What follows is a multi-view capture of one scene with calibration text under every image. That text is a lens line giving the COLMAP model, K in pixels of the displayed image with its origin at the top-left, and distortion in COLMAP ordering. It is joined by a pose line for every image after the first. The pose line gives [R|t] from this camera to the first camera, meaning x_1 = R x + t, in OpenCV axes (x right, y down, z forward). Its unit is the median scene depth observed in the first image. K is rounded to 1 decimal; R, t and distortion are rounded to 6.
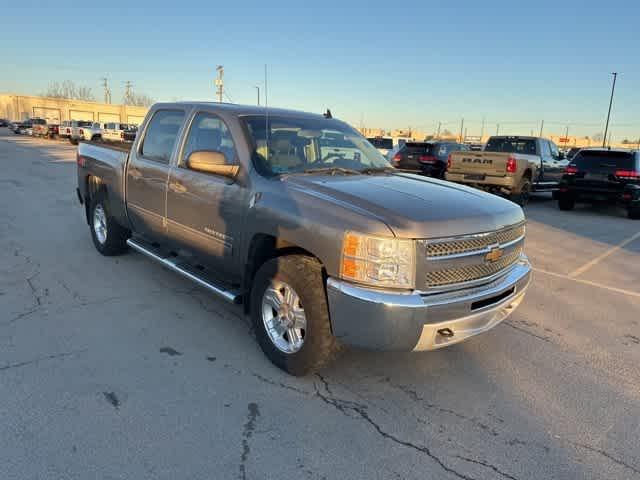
lens RADIAL K [[447.4, 0, 320.0], [0, 447.4, 240.0], [0, 0, 1]] dist [0.060186, -0.068473]
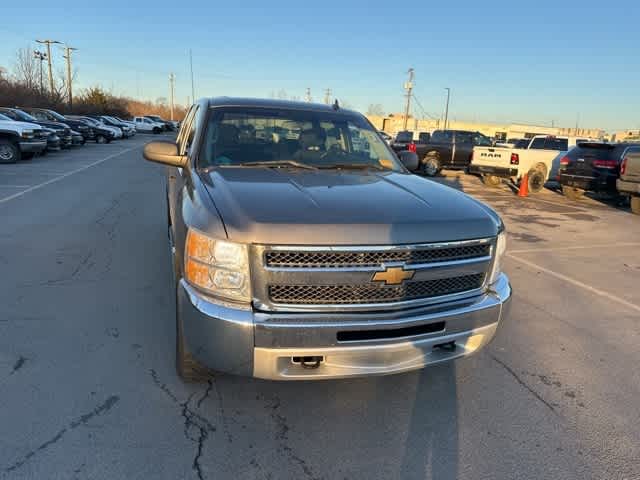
lens RADIAL K [[446.5, 0, 319.0], [0, 446.5, 236.2], [0, 0, 1]] dist [0.064407, -0.073160]
pose [[0.913682, 0.087019, -0.397004, 0.353744], [-0.092474, 0.995700, 0.005424, -0.016986], [0.395769, 0.031757, 0.917801, 0.153277]]
